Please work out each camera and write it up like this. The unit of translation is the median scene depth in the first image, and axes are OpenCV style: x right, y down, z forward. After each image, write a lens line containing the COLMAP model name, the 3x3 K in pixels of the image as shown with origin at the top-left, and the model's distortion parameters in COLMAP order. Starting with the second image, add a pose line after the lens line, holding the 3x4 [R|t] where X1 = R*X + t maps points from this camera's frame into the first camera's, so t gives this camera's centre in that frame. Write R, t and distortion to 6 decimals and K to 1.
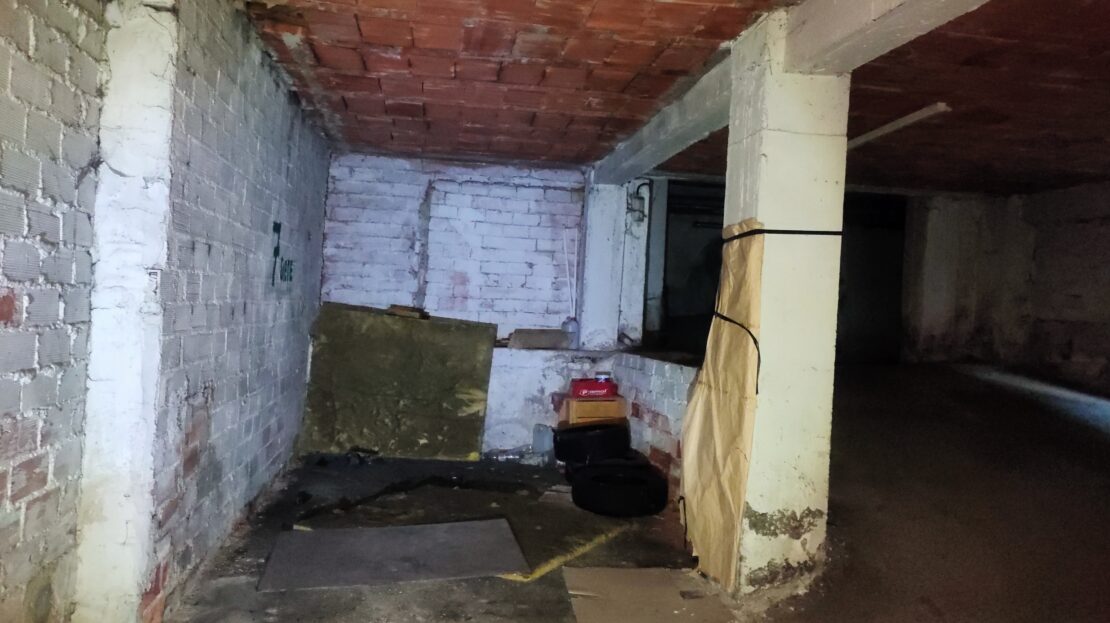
lens RADIAL K [[844.0, 0, 553.2], [0, 844.0, 313.0], [0, 0, 1]] dist [0.063074, 0.001480]
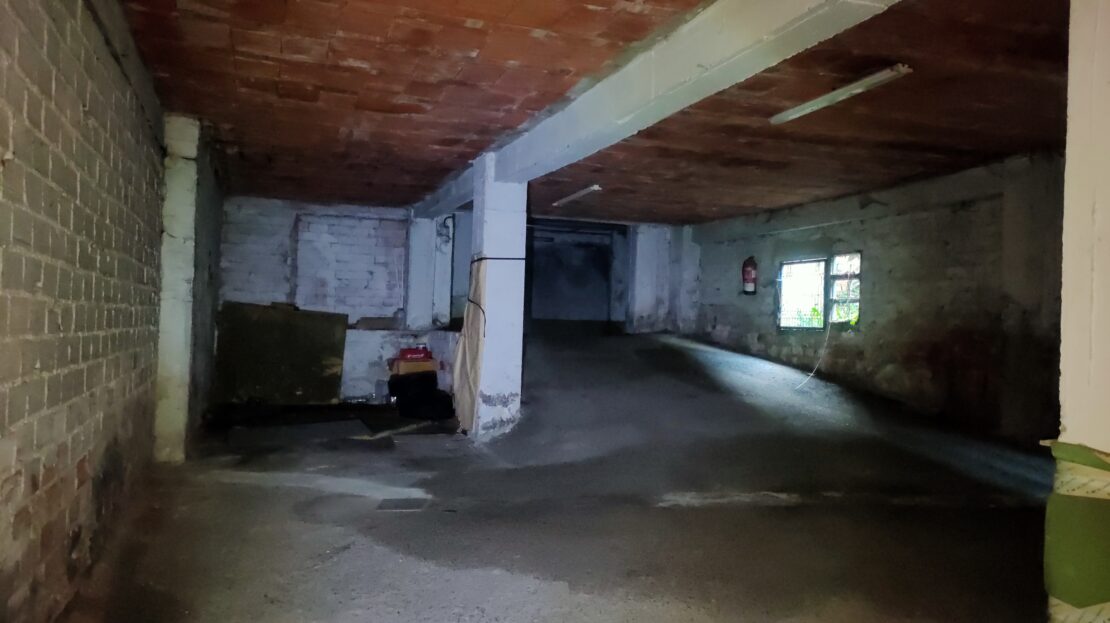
lens RADIAL K [[844.0, 0, 553.2], [0, 844.0, 313.0], [0, 0, 1]] dist [0.063074, 0.001480]
pose [[0.983063, -0.019908, 0.182182, 0.016093], [0.020266, 0.999795, -0.000104, 0.020794], [-0.182142, 0.003794, 0.983265, -0.545394]]
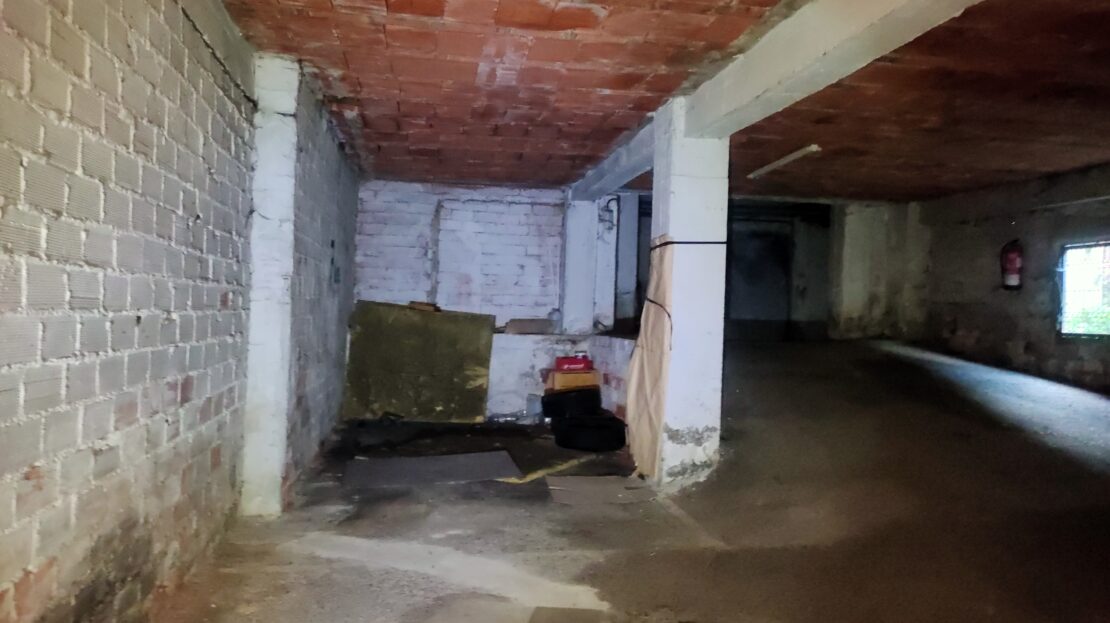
lens RADIAL K [[844.0, 0, 553.2], [0, 844.0, 313.0], [0, 0, 1]] dist [0.063074, 0.001480]
pose [[0.999778, -0.020476, 0.004991, 0.012783], [0.020475, 0.999790, 0.000250, 0.012535], [-0.004996, -0.000148, 0.999988, -0.262590]]
